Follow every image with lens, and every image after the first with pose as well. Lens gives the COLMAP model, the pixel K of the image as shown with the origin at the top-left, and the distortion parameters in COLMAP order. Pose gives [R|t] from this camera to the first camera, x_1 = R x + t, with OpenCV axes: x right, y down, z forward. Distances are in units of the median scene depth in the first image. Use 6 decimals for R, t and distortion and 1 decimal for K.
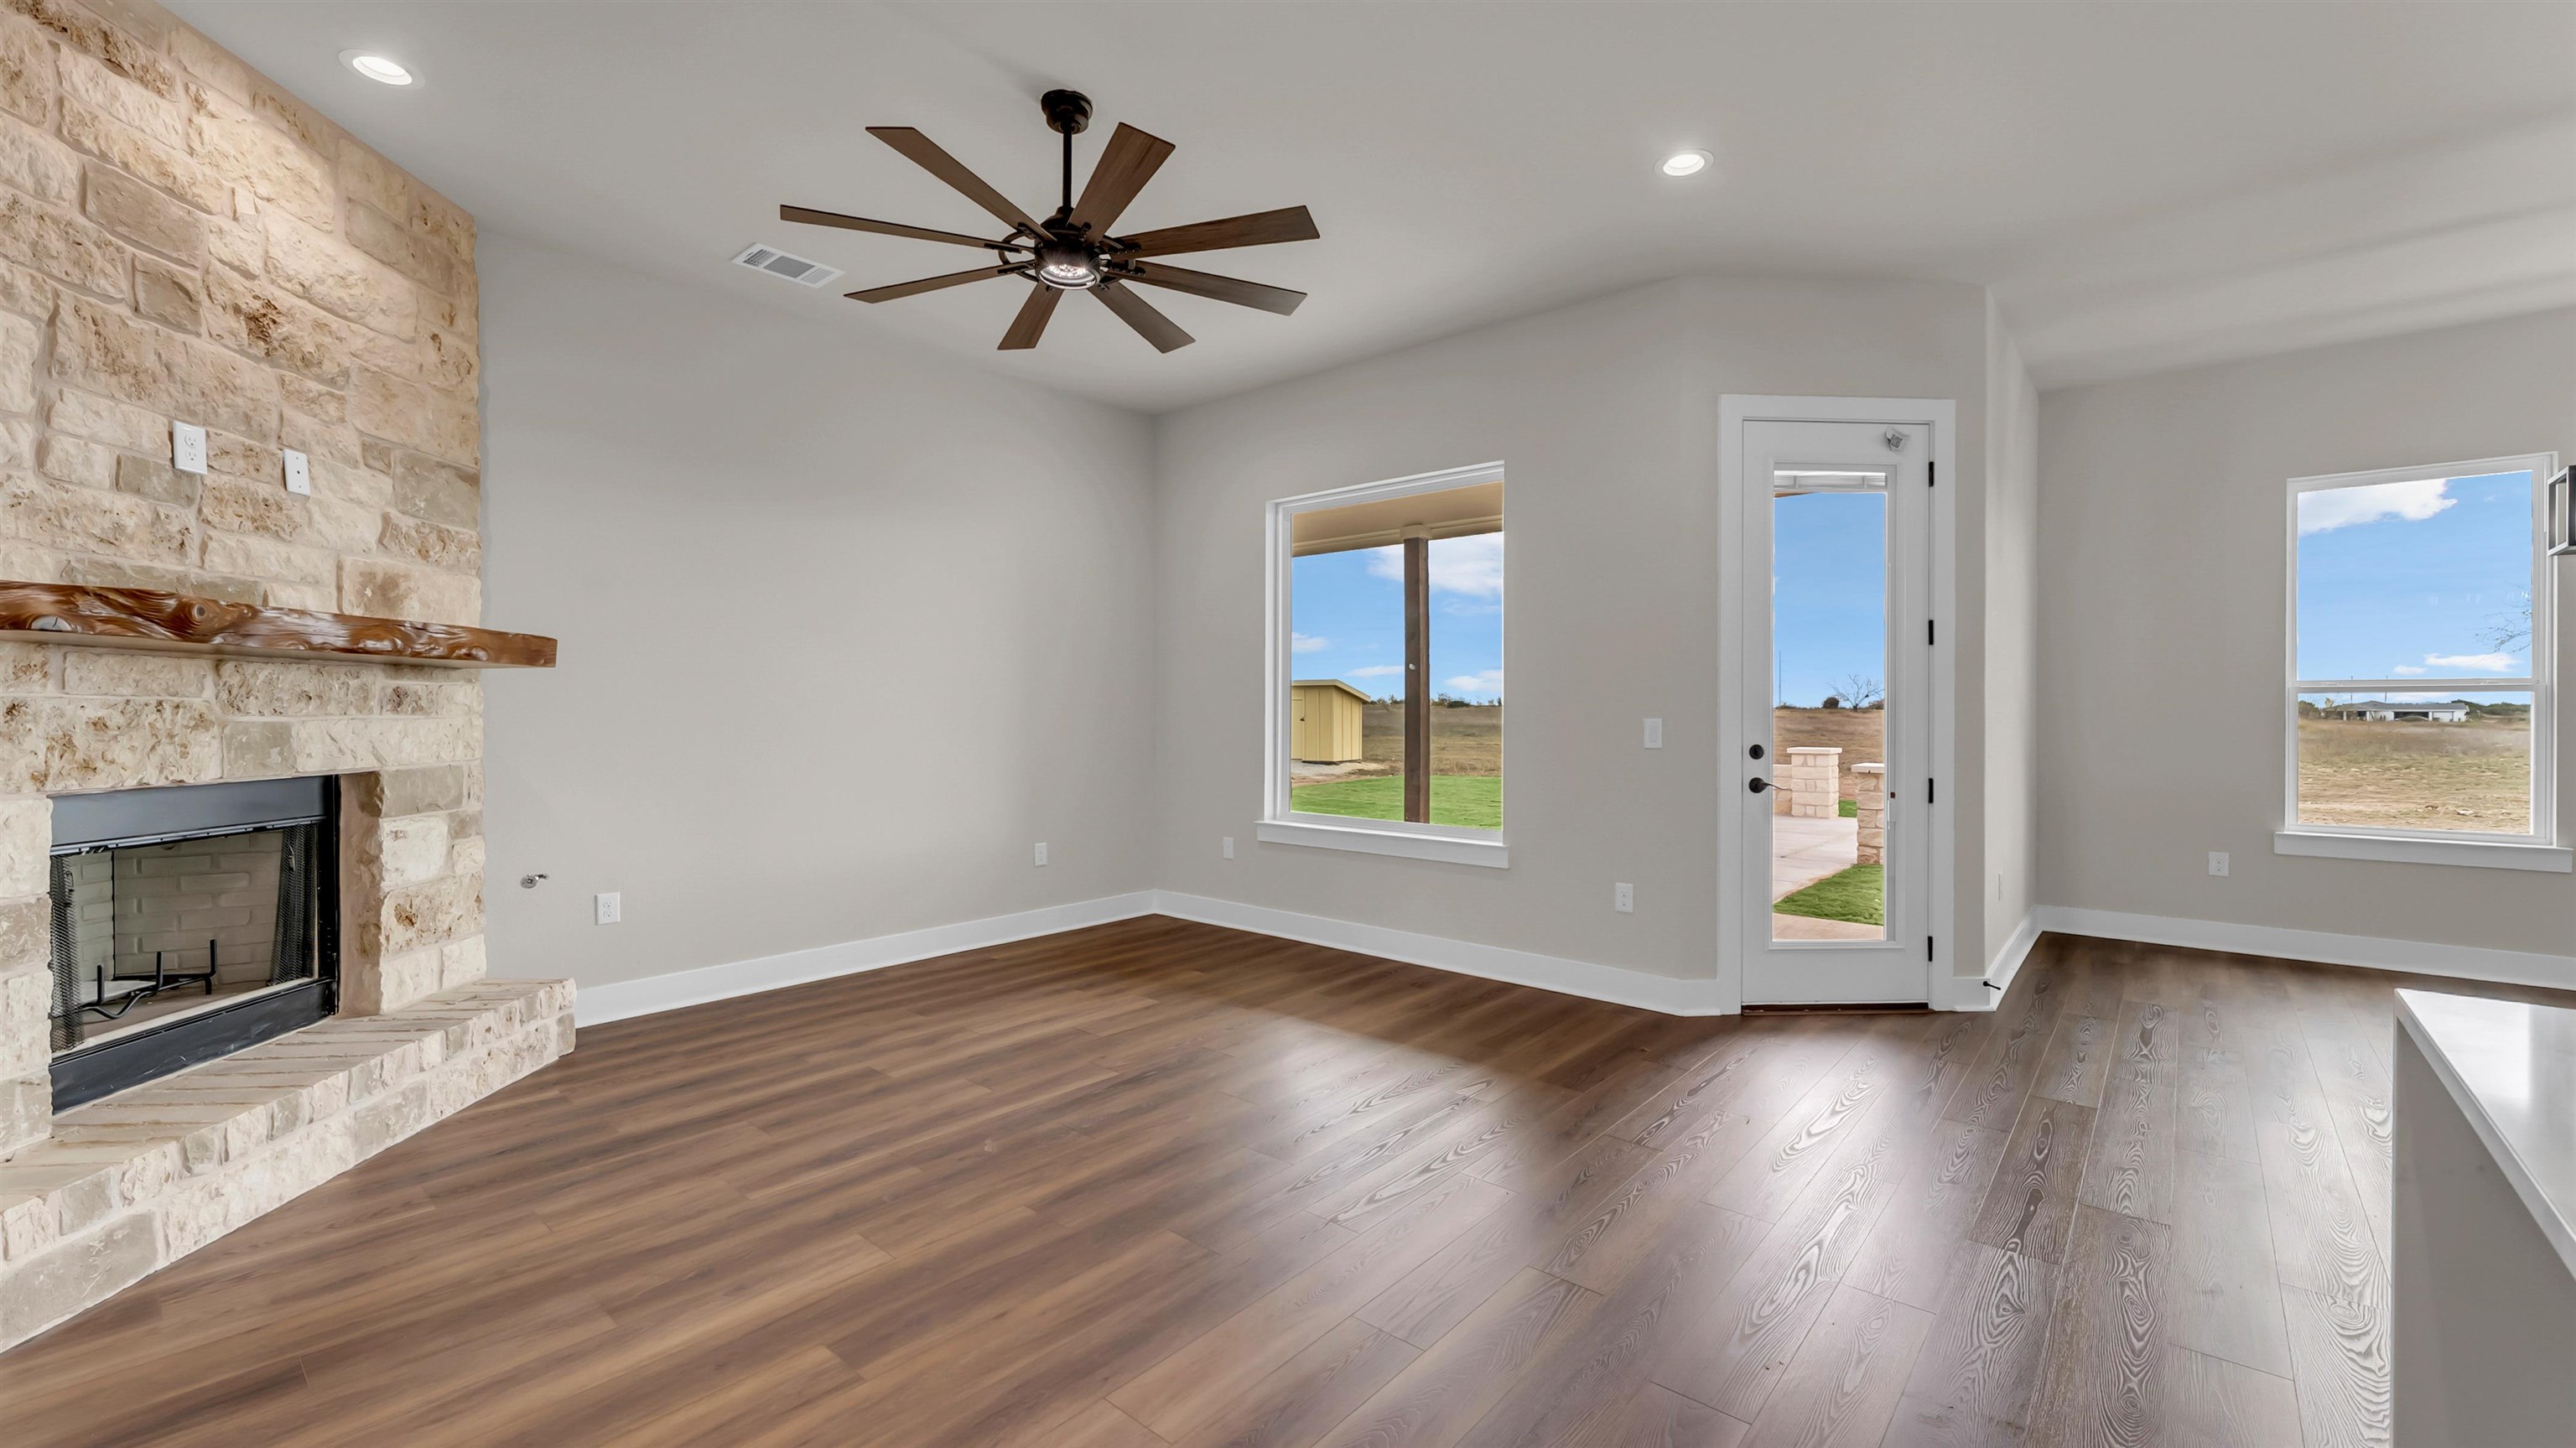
lens RADIAL K [[1043.2, 0, 1290.6], [0, 1043.2, 722.4], [0, 0, 1]] dist [-0.001730, -0.000554]
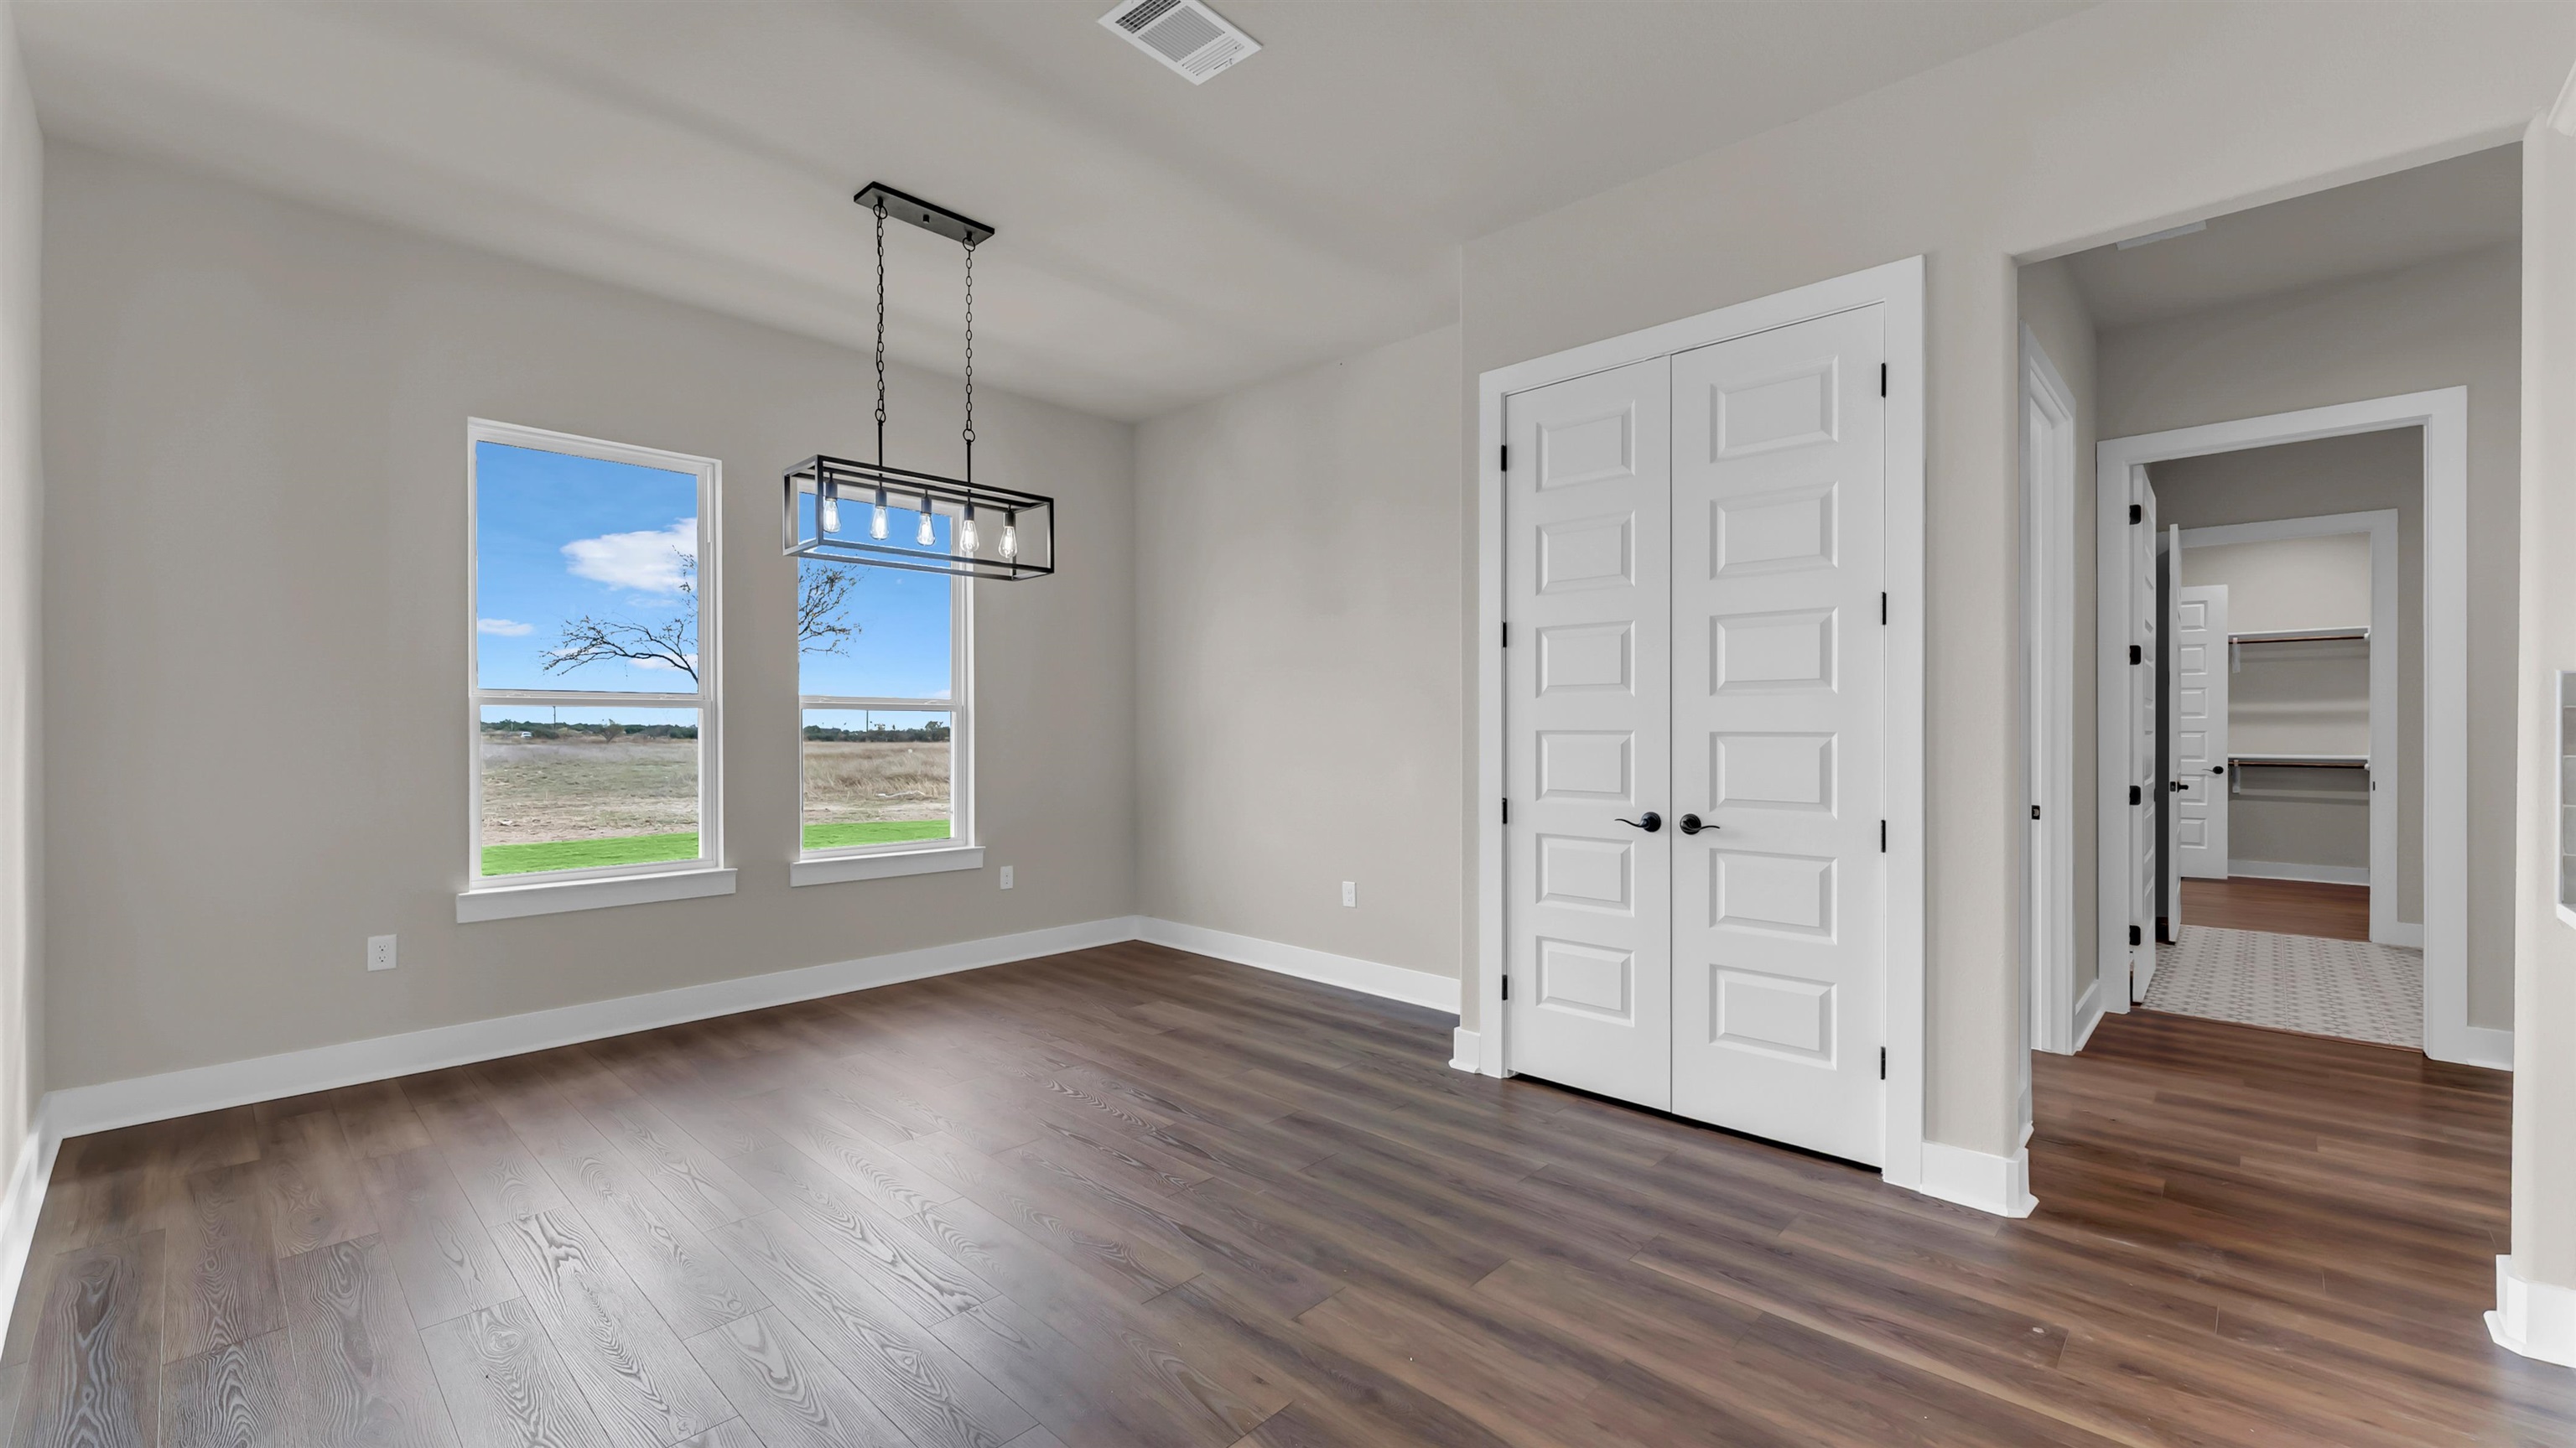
lens RADIAL K [[1047.8, 0, 1296.6], [0, 1047.8, 725.3], [0, 0, 1]] dist [0.000351, -0.000055]
pose [[0.047098, 0.001518, 0.998889, 0.354721], [0.012618, 0.999918, -0.002114, -0.008912], [-0.998811, 0.012703, 0.047075, 0.565187]]
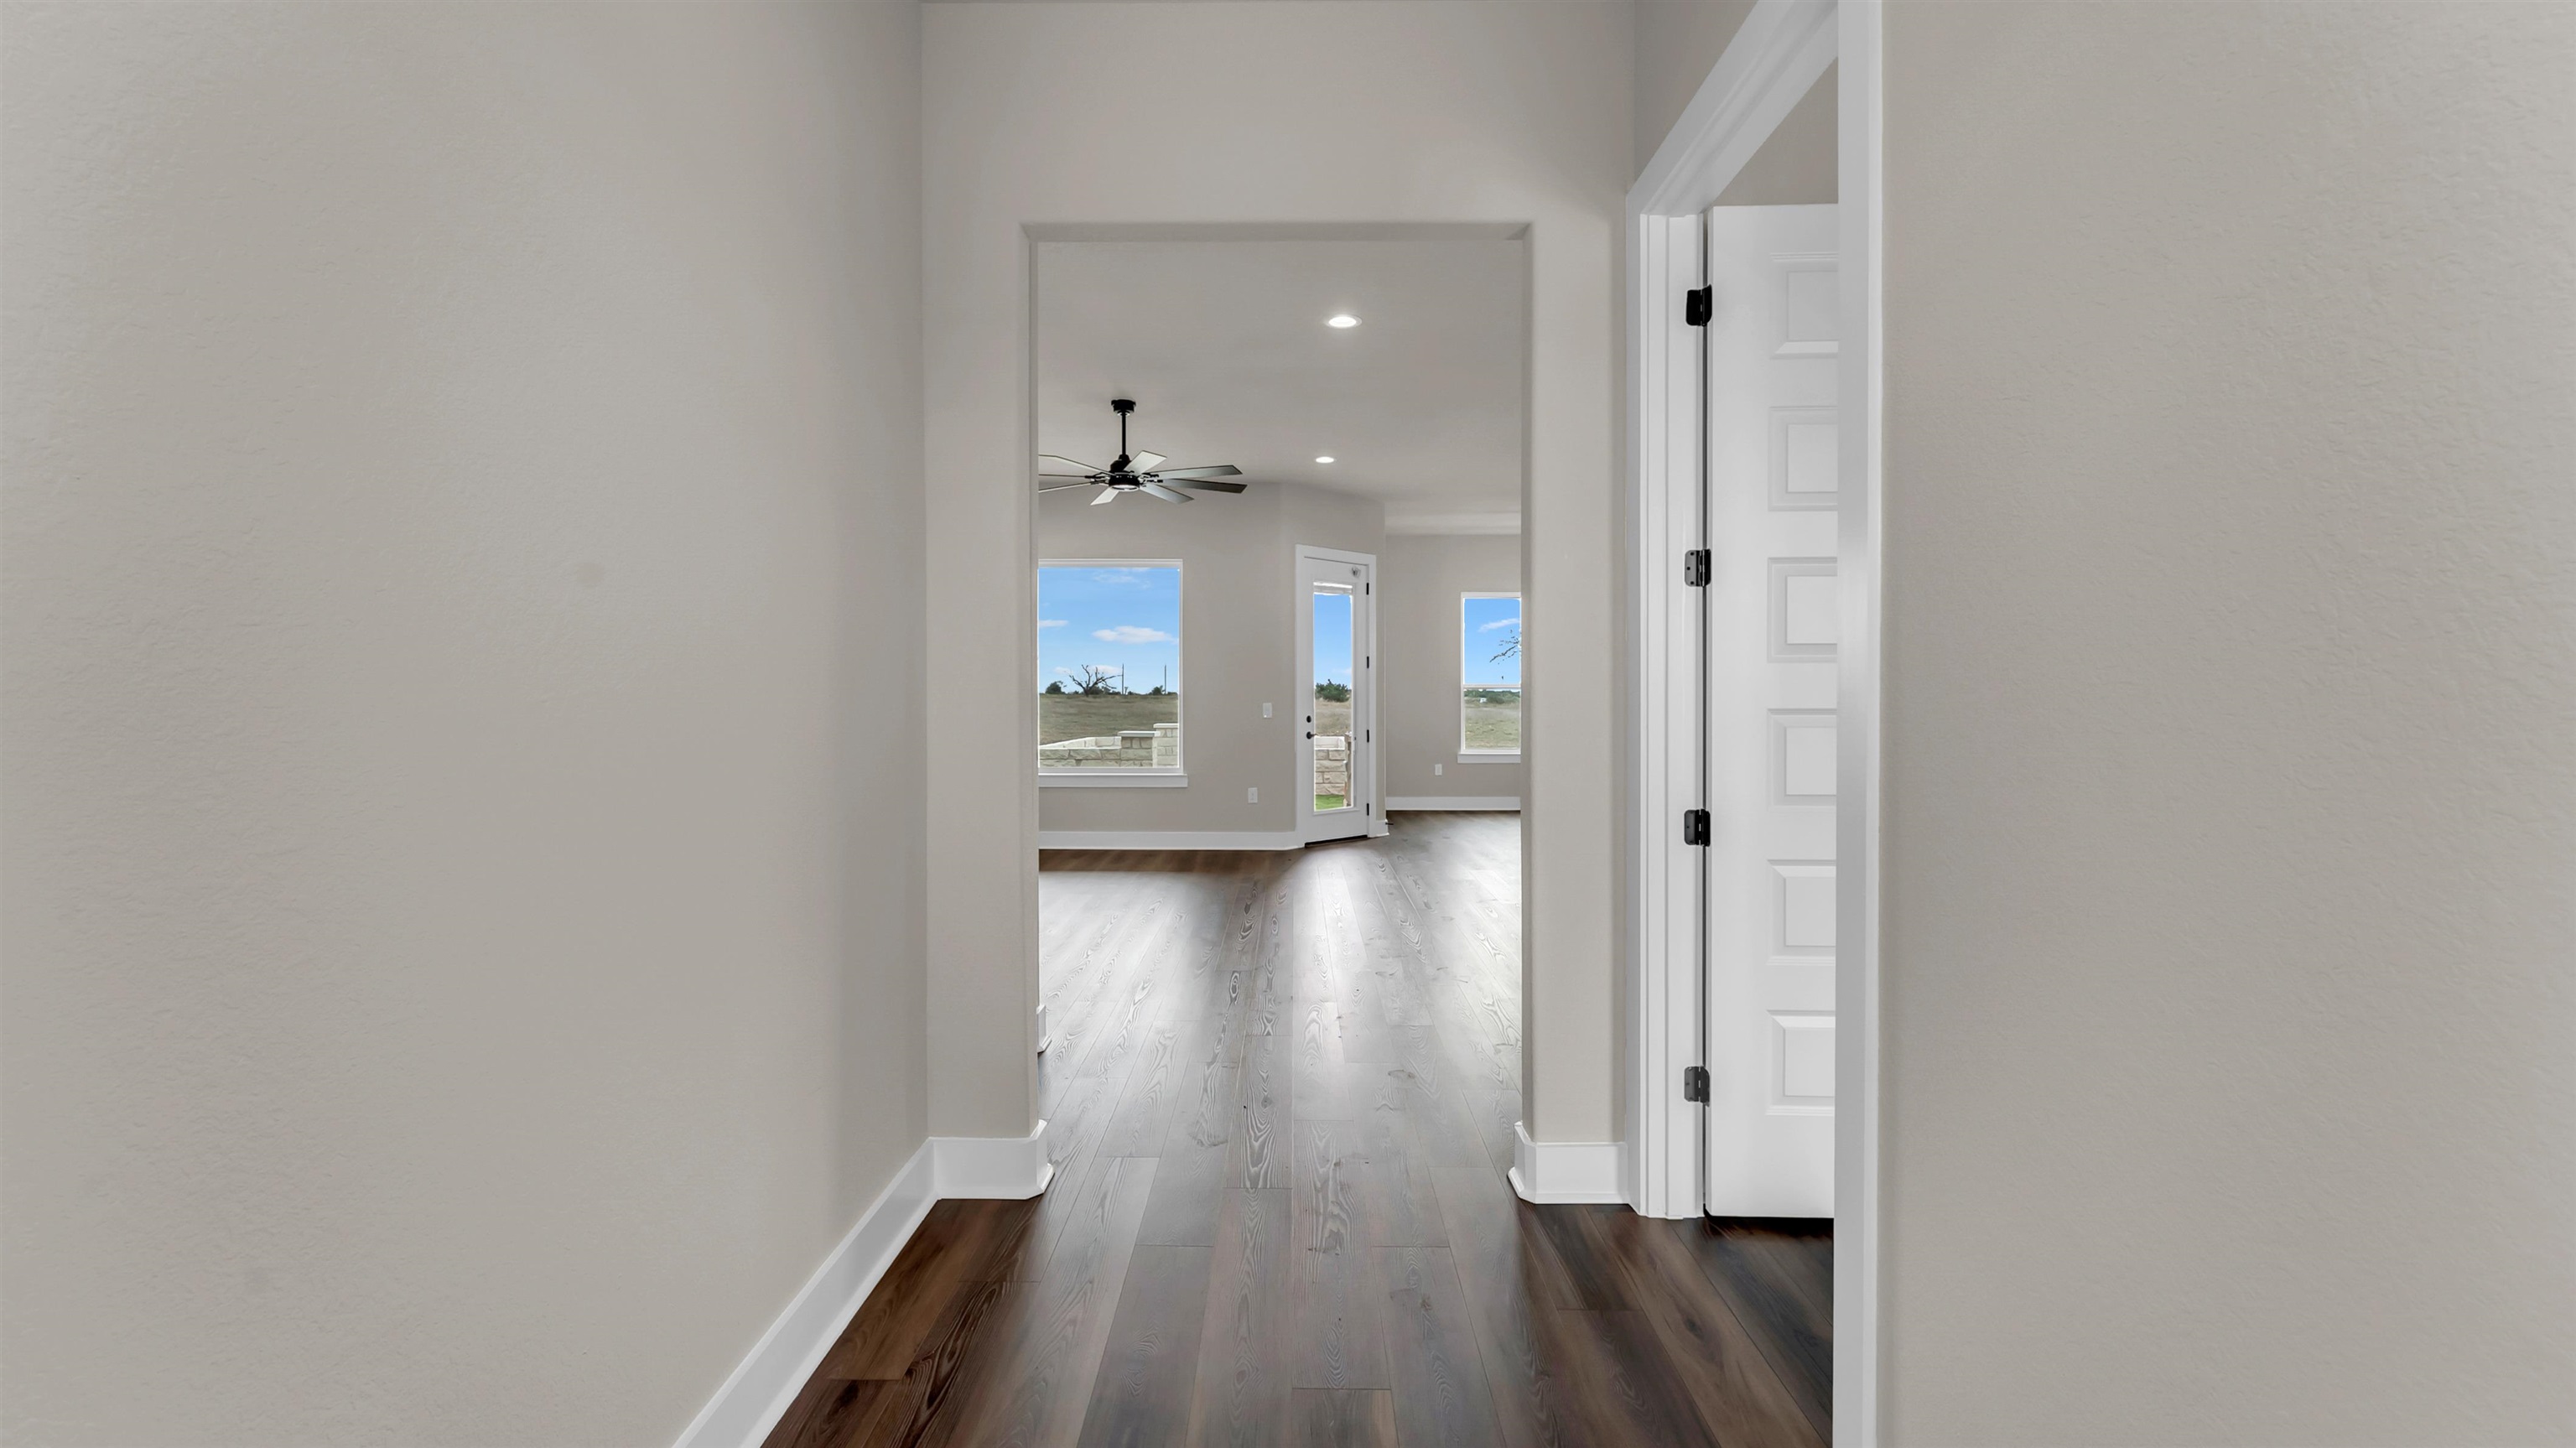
lens RADIAL K [[1047.8, 0, 1296.6], [0, 1047.8, 725.3], [0, 0, 1]] dist [0.000351, -0.000055]
pose [[0.756376, -0.019051, 0.653860, -1.151291], [0.007538, 0.999763, 0.020410, -0.002420], [-0.654094, -0.010509, 0.756341, -0.682000]]
